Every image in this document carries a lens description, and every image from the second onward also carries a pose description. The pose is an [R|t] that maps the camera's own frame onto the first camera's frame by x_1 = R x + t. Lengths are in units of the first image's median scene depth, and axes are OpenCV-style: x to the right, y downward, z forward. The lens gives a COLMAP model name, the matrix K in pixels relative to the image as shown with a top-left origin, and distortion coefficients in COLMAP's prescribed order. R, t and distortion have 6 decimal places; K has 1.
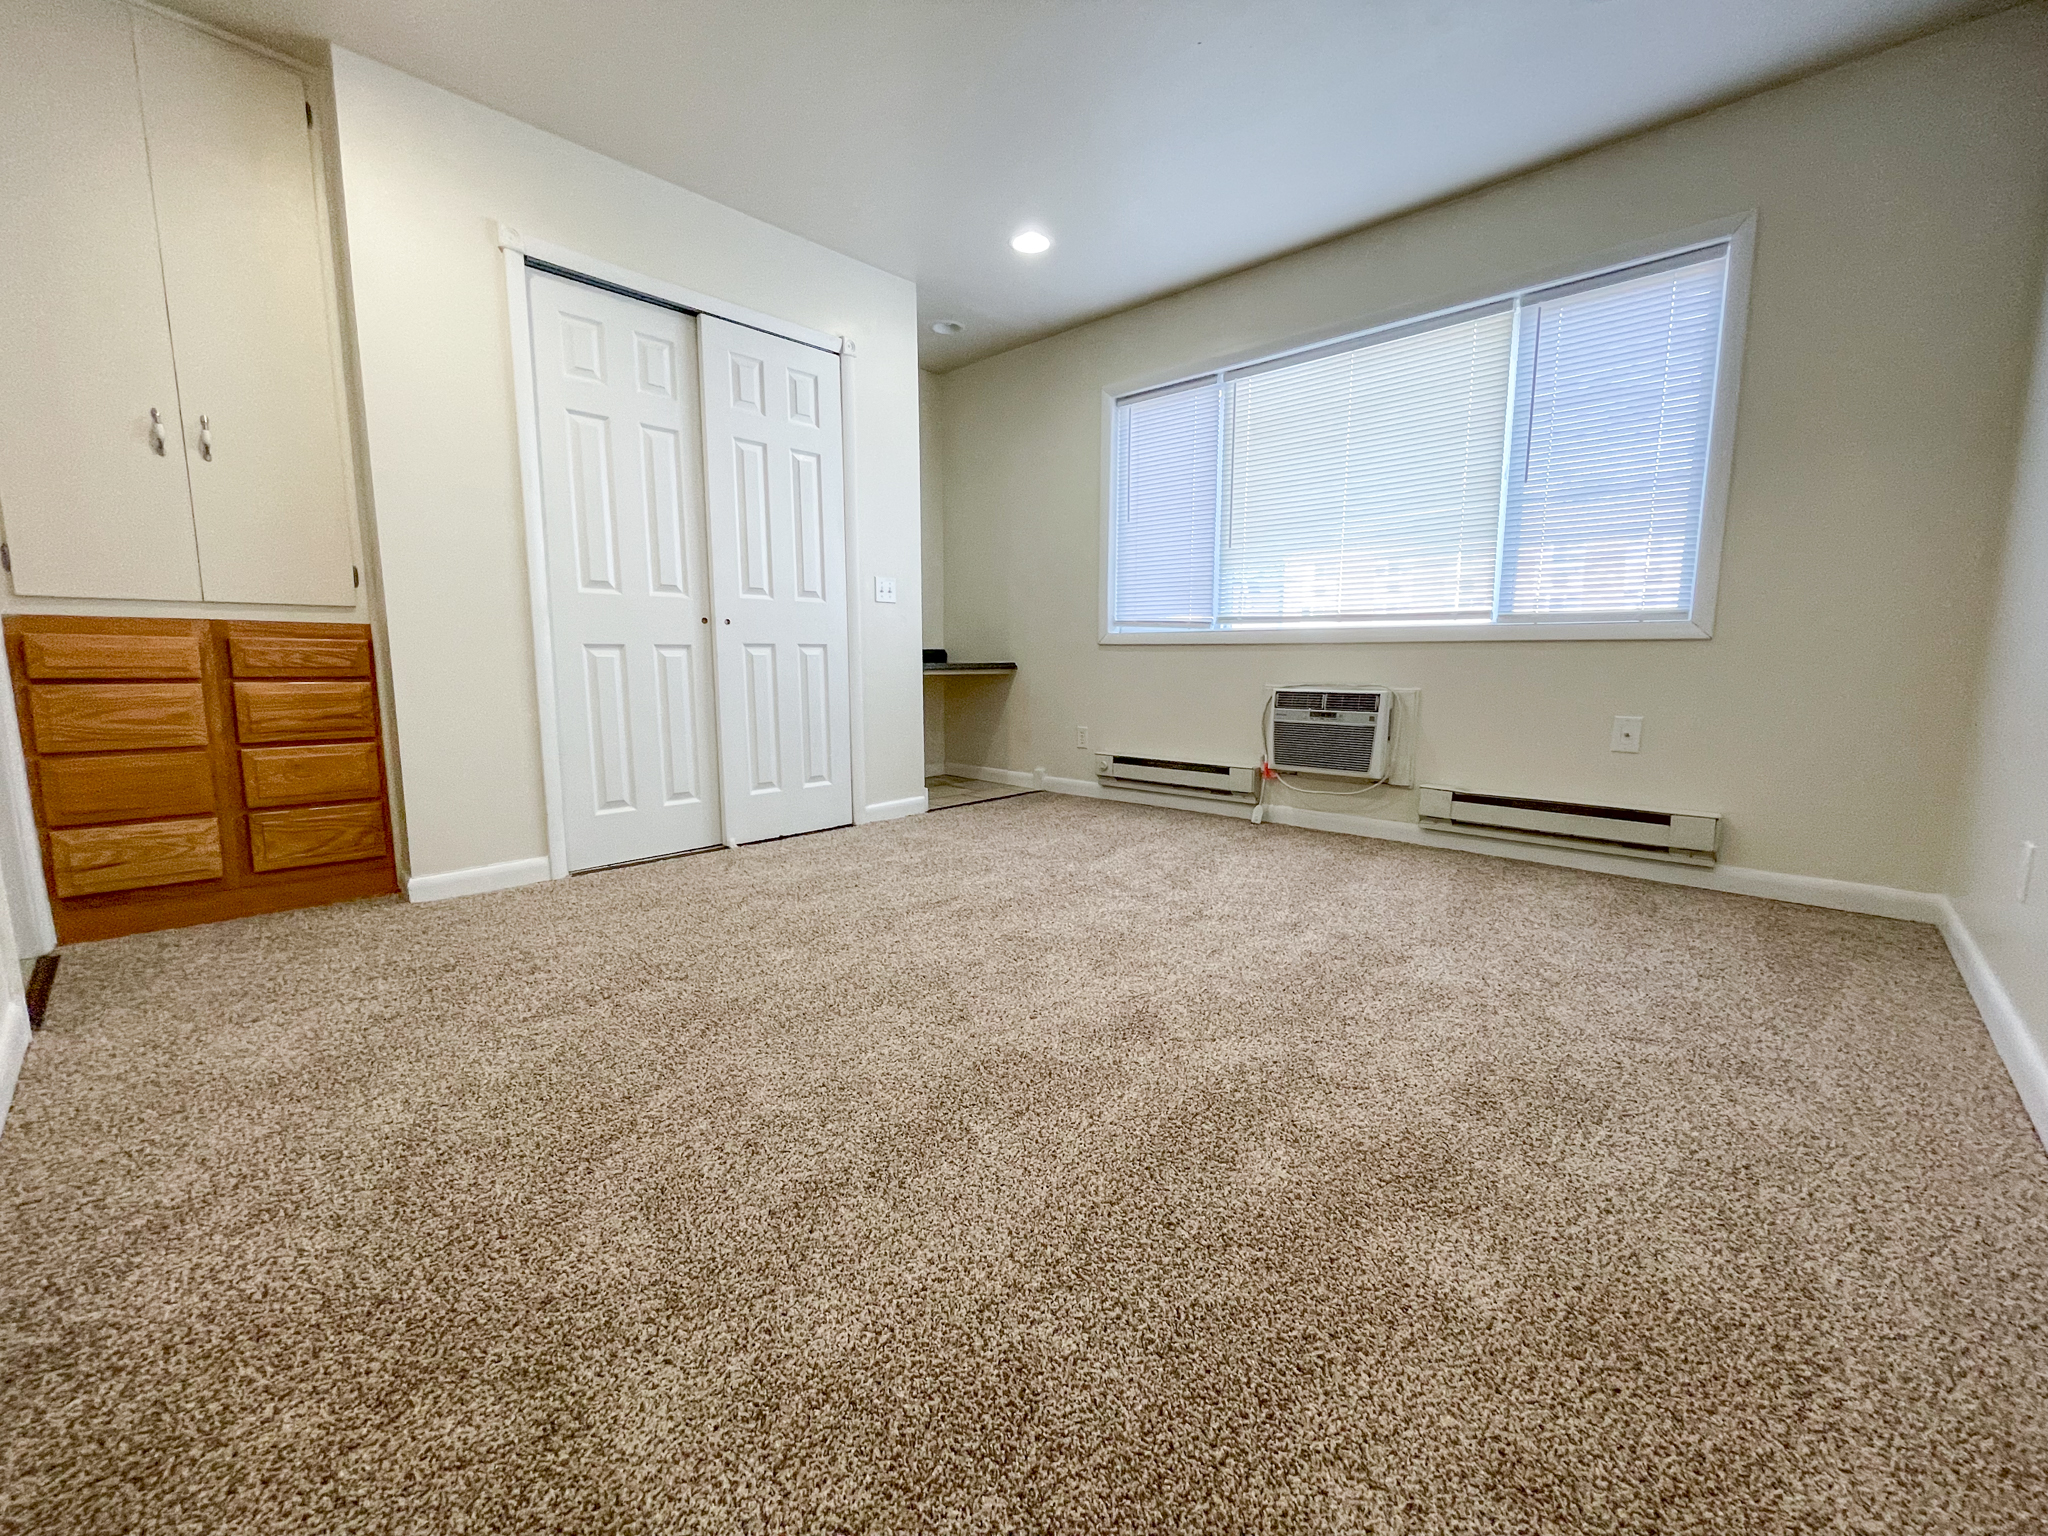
lens RADIAL K [[833.4, 0, 1024.0], [0, 833.4, 768.0], [0, 0, 1]] dist [-0.002551, 0.000270]
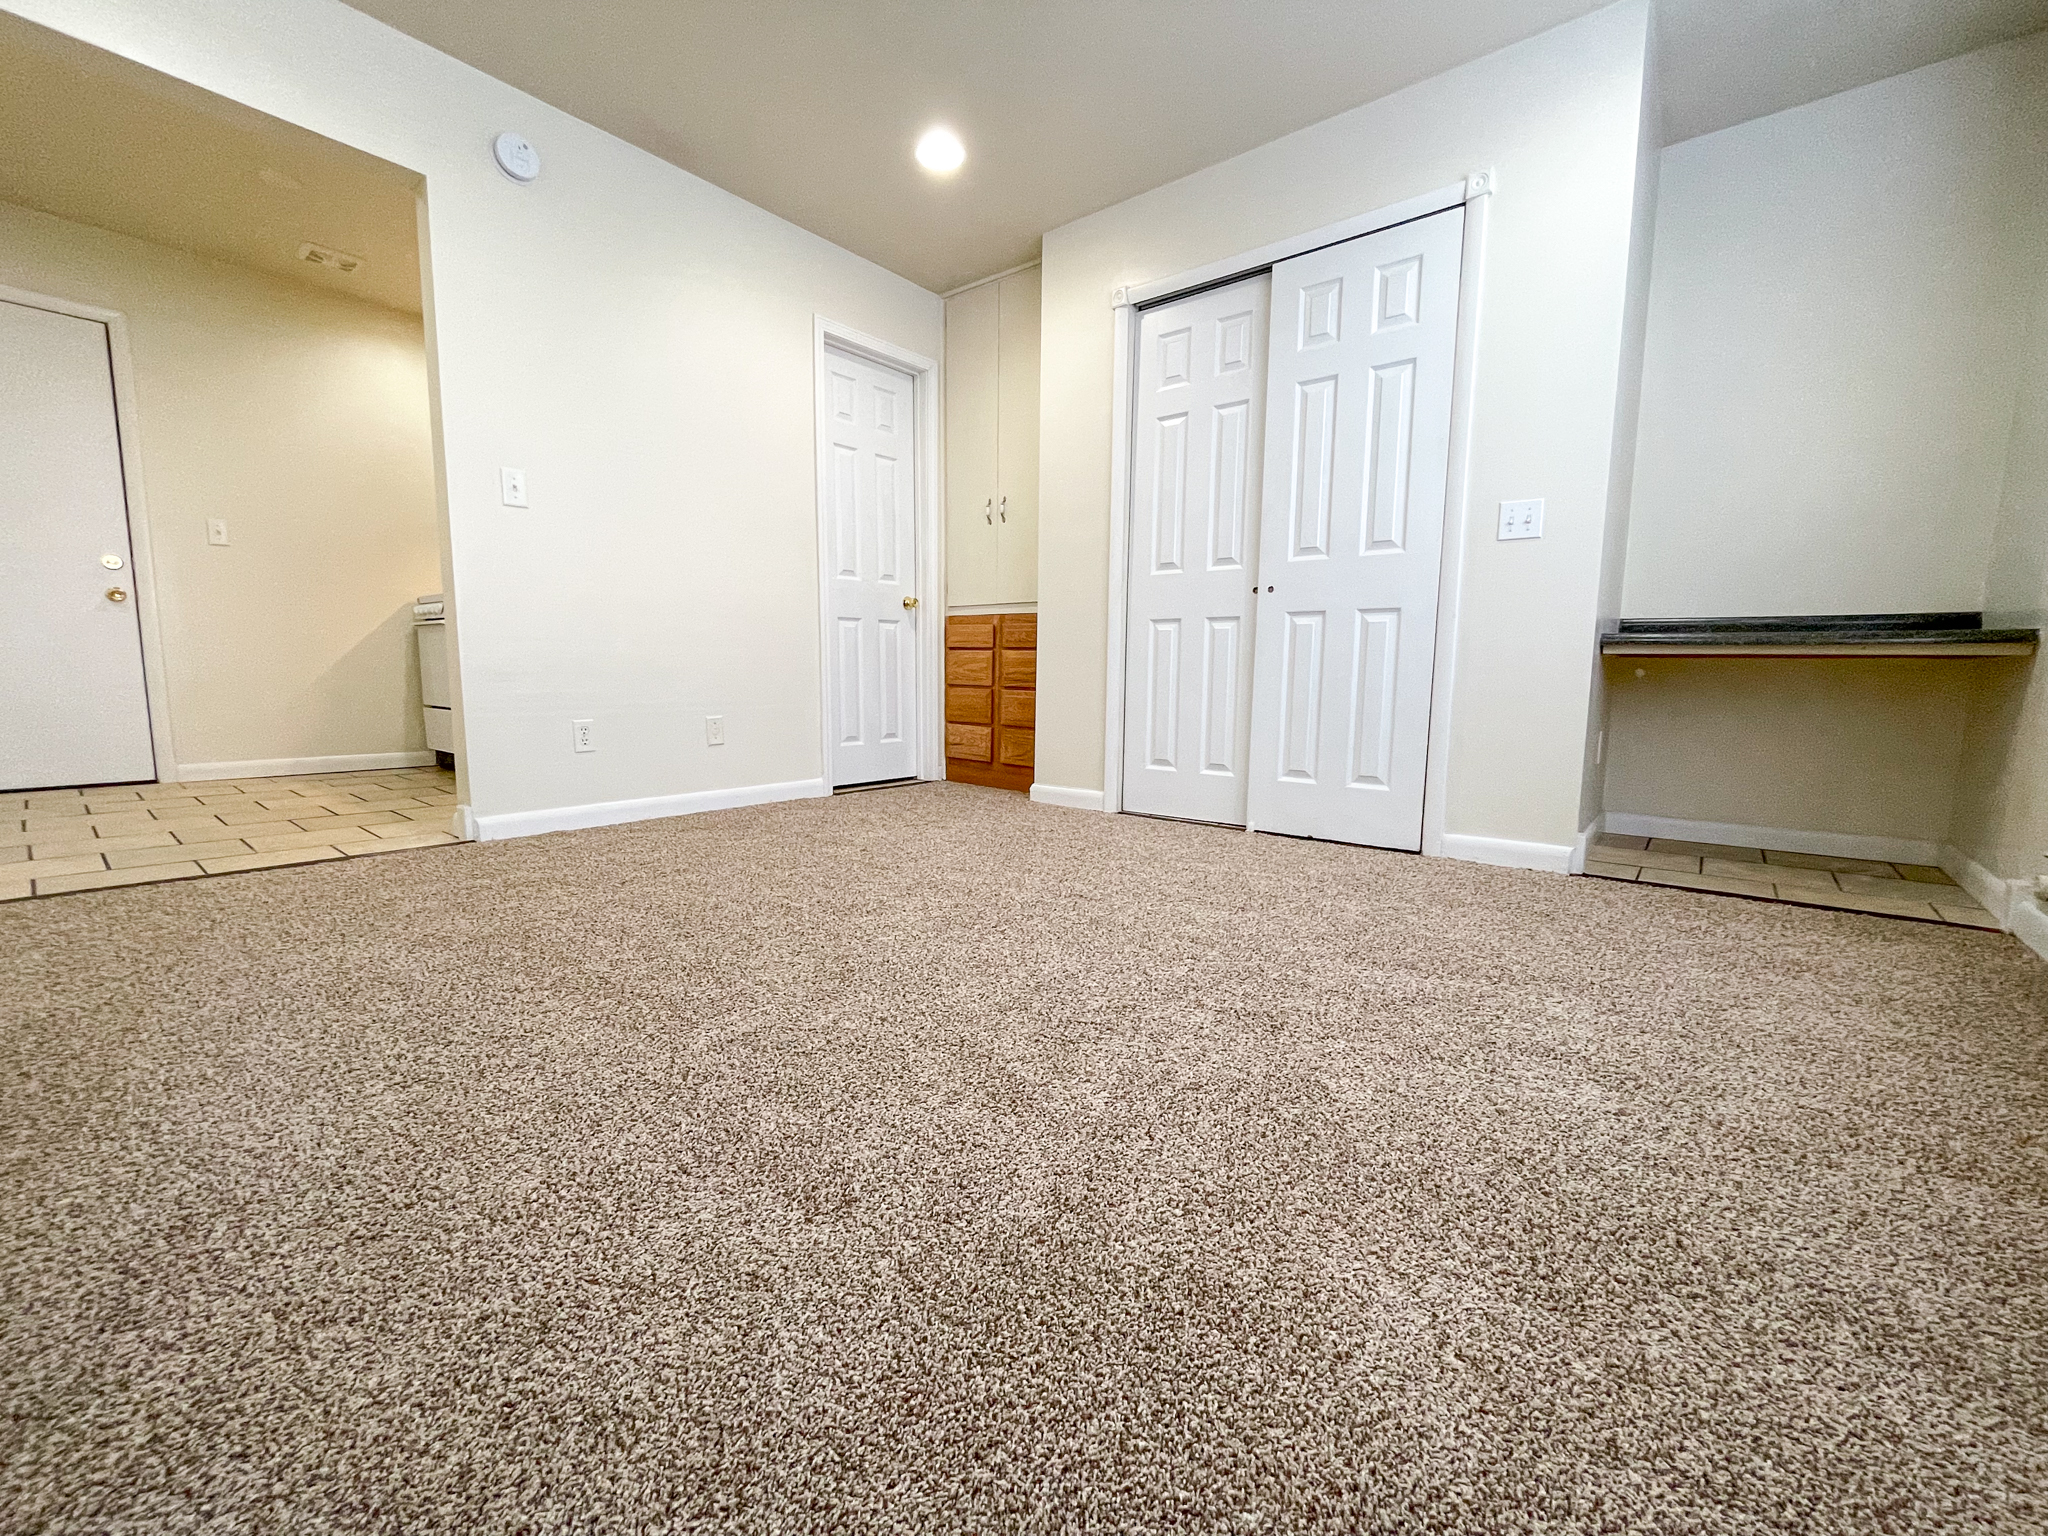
lens RADIAL K [[833.4, 0, 1024.0], [0, 833.4, 768.0], [0, 0, 1]] dist [-0.002551, 0.000270]
pose [[0.068166, 0.118372, -0.990627, 0.876427], [-0.143049, 0.983836, 0.107717, -0.062458], [0.987365, 0.134365, 0.083997, 1.045470]]
